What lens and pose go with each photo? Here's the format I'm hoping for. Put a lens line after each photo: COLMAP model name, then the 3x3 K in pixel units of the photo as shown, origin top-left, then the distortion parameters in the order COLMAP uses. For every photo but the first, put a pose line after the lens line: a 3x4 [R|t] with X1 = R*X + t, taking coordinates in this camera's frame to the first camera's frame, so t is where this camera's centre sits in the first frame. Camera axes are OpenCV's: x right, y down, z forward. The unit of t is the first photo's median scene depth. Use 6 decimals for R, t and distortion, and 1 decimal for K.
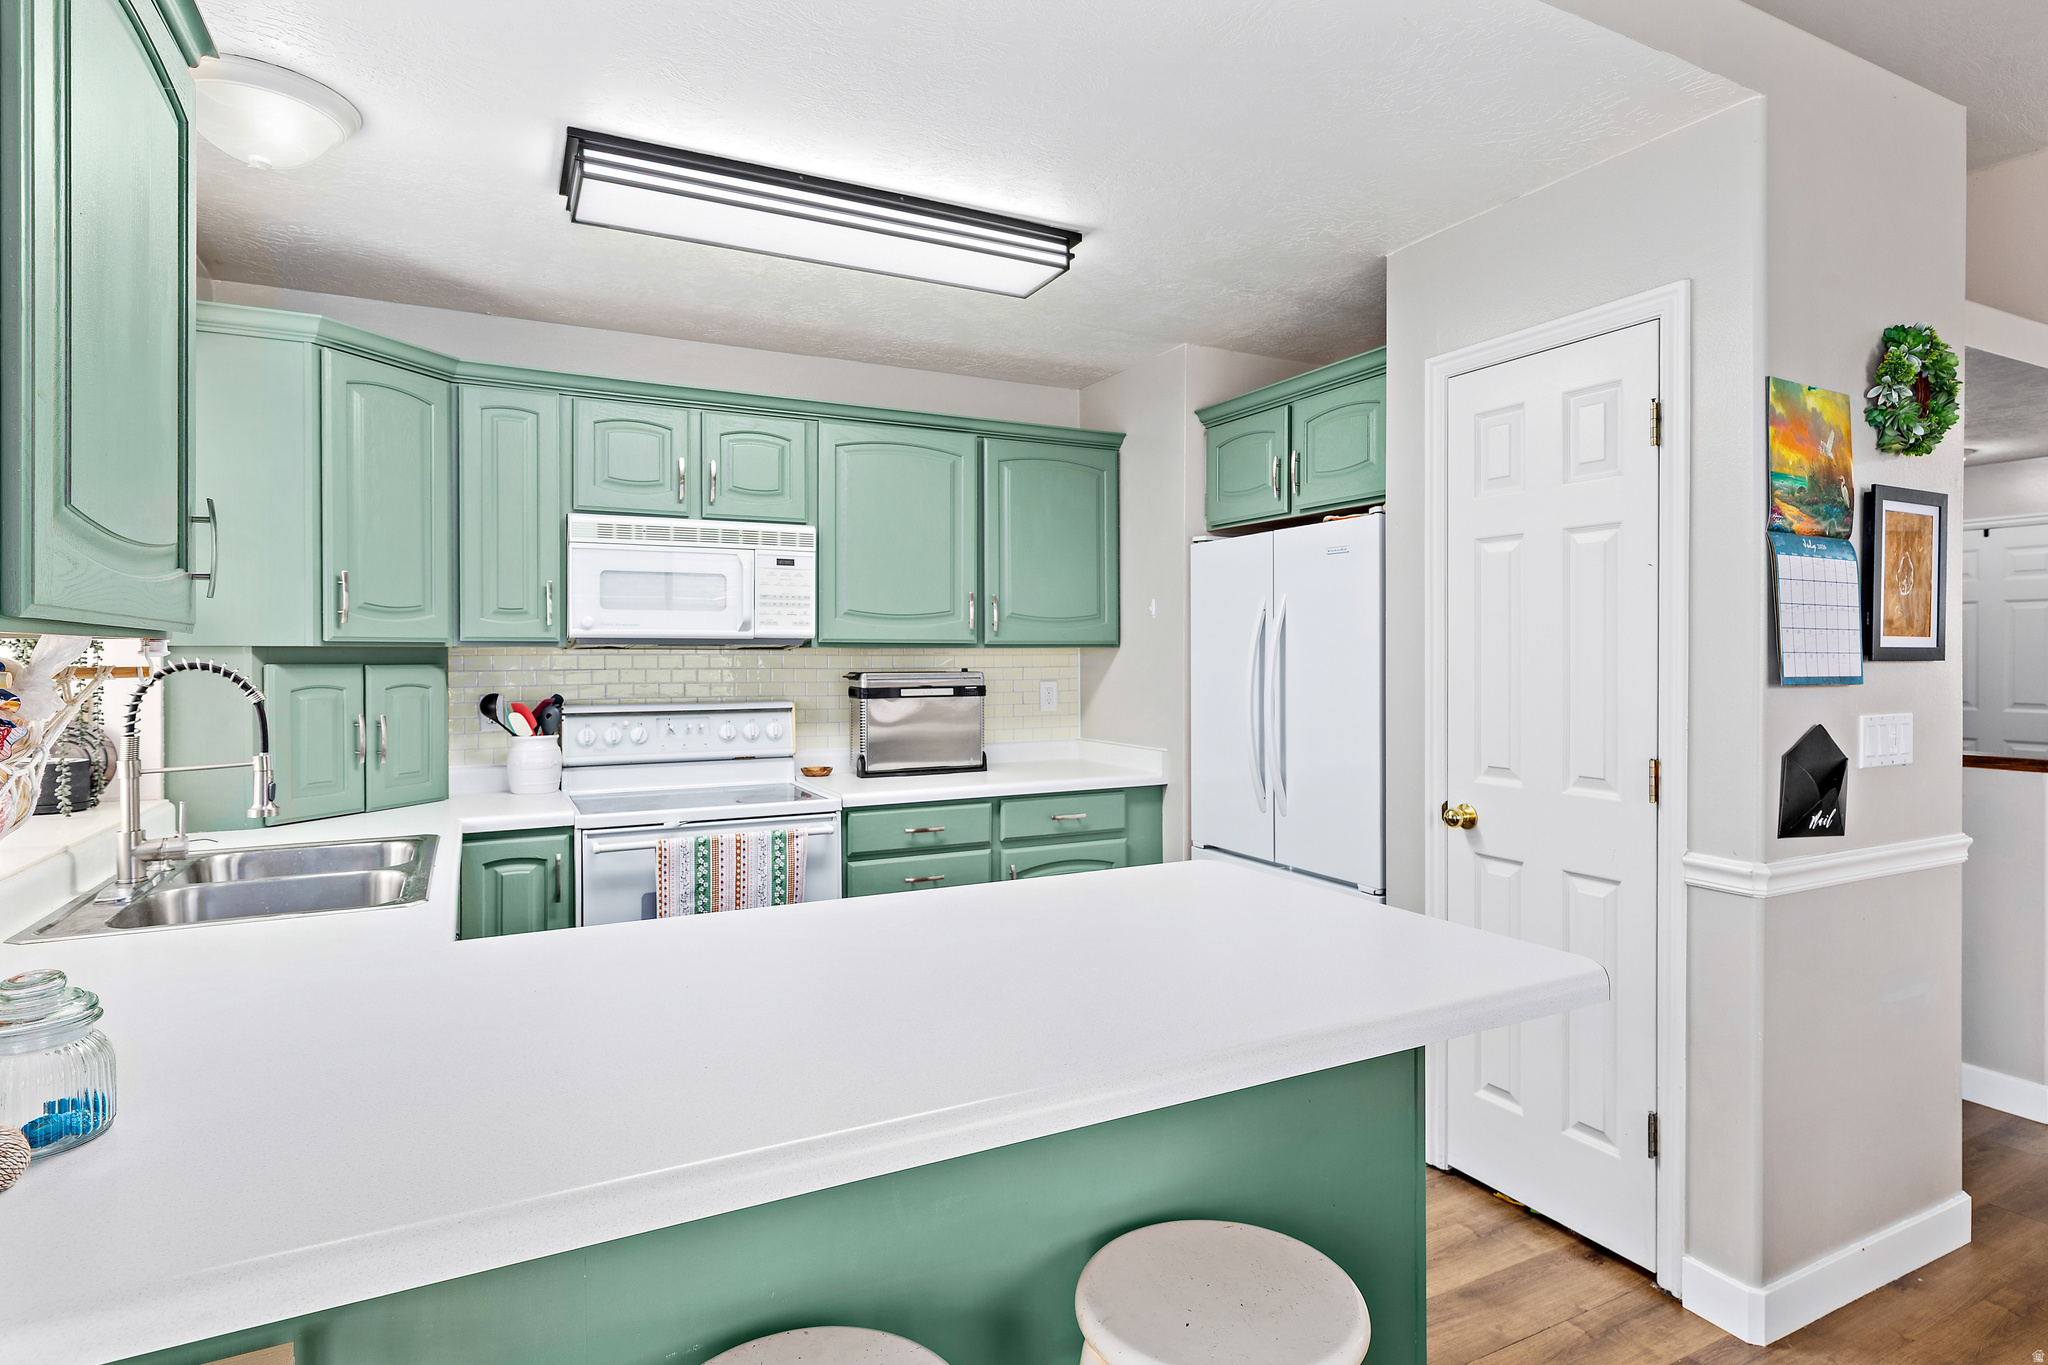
lens RADIAL K [[1084.2, 0, 1039.0], [0, 1084.2, 656.1], [0, 0, 1]] dist [0.006678, 0.000459]
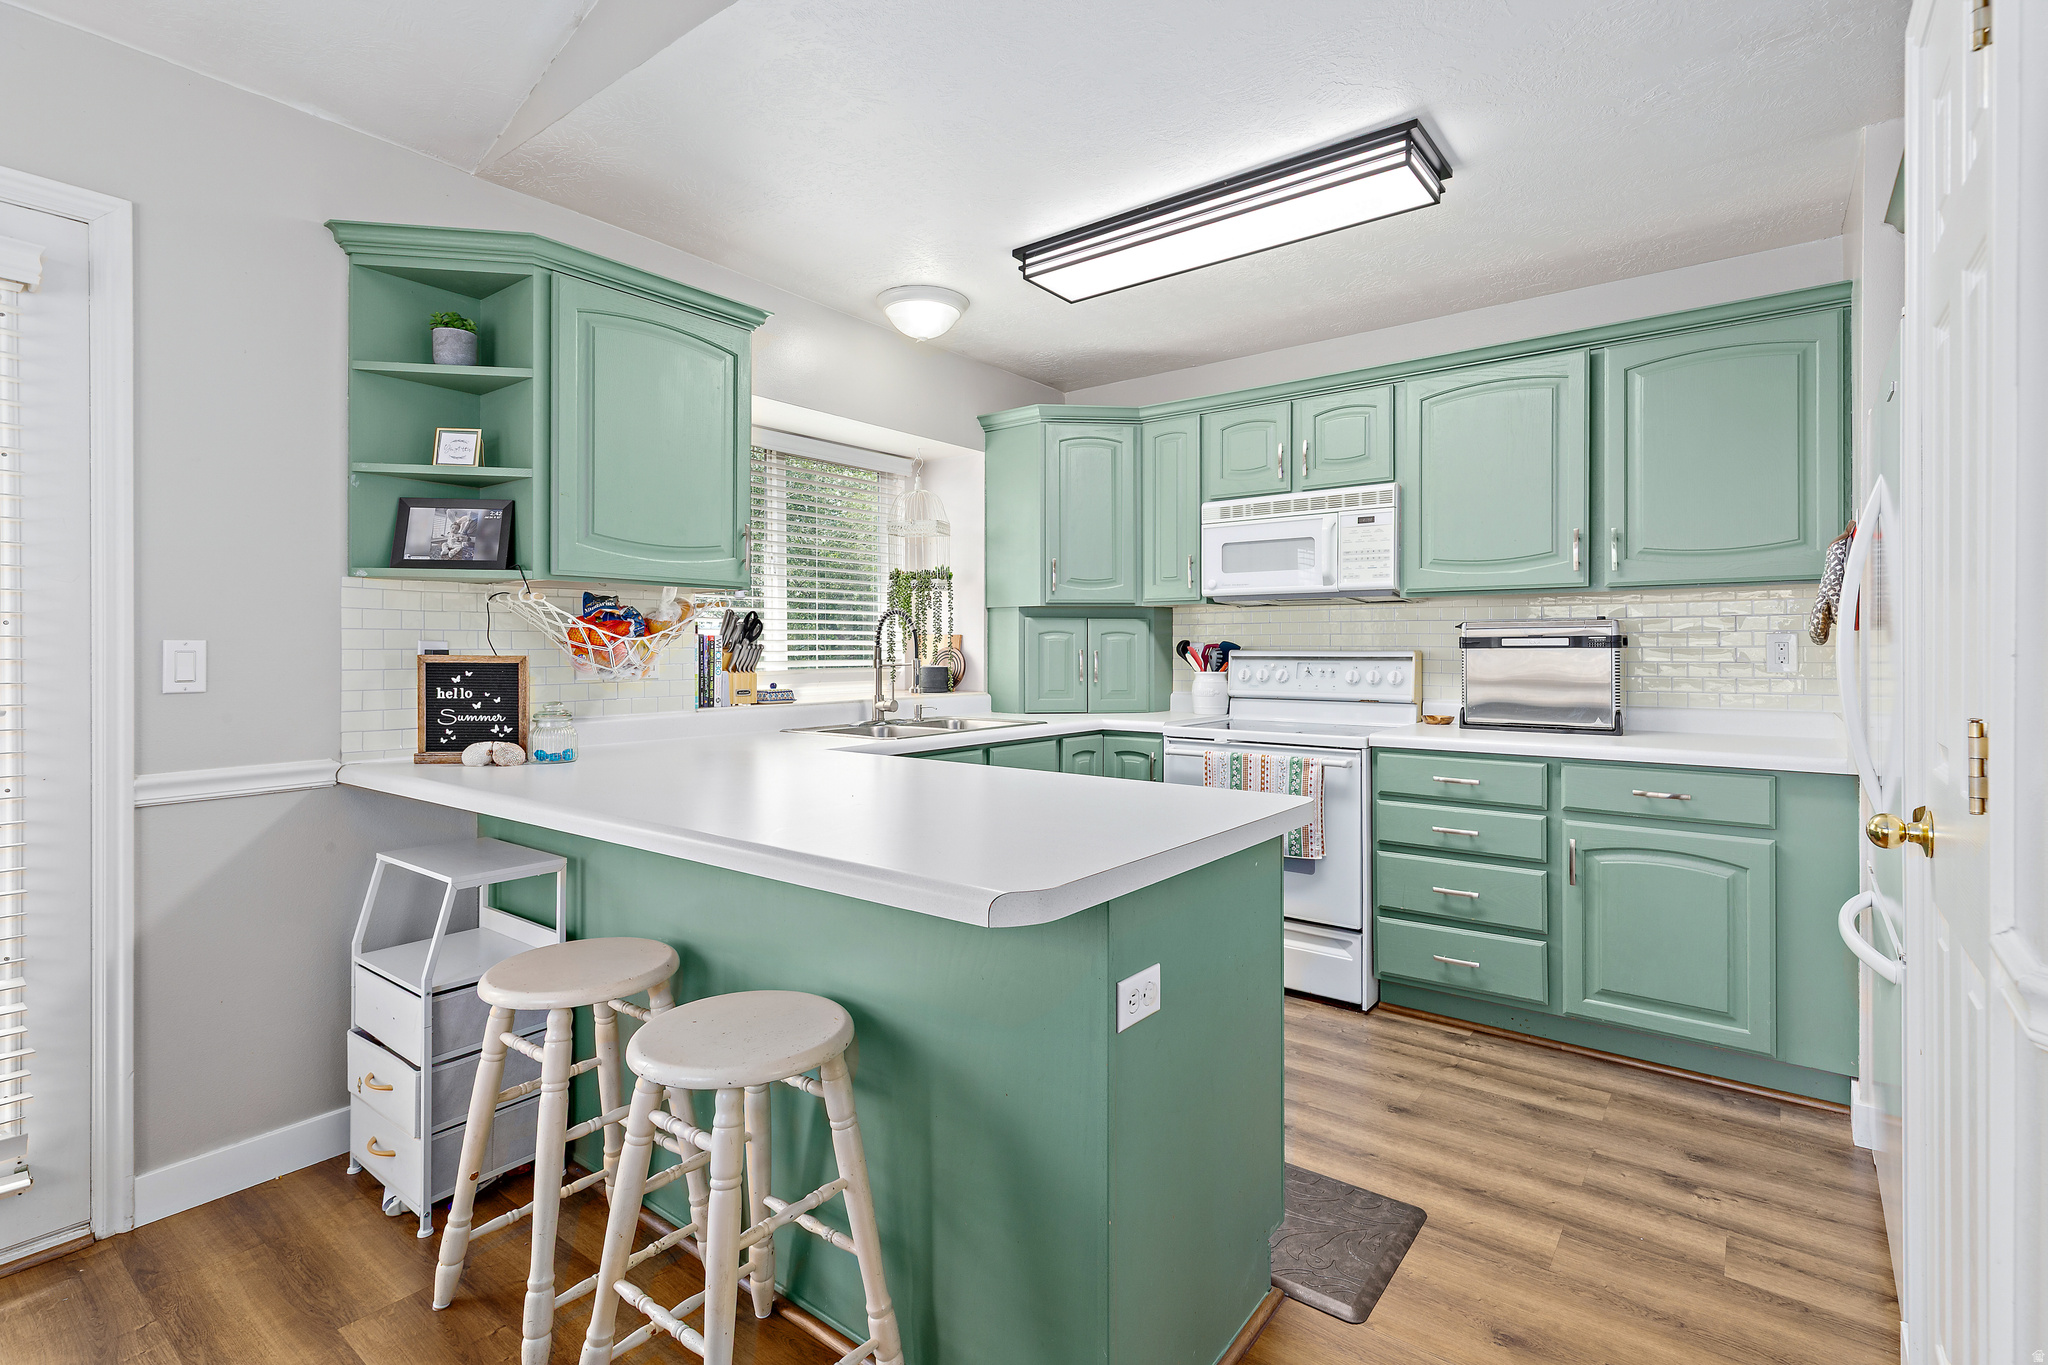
lens RADIAL K [[954.4, 0, 1037.2], [0, 954.4, 646.9], [0, 0, 1]] dist [0.004552, 0.000550]
pose [[0.421132, 0.003582, -0.906992, 0.499375], [0.001323, 0.999989, 0.004563, 0.036233], [0.906998, -0.003121, 0.421123, 0.299546]]
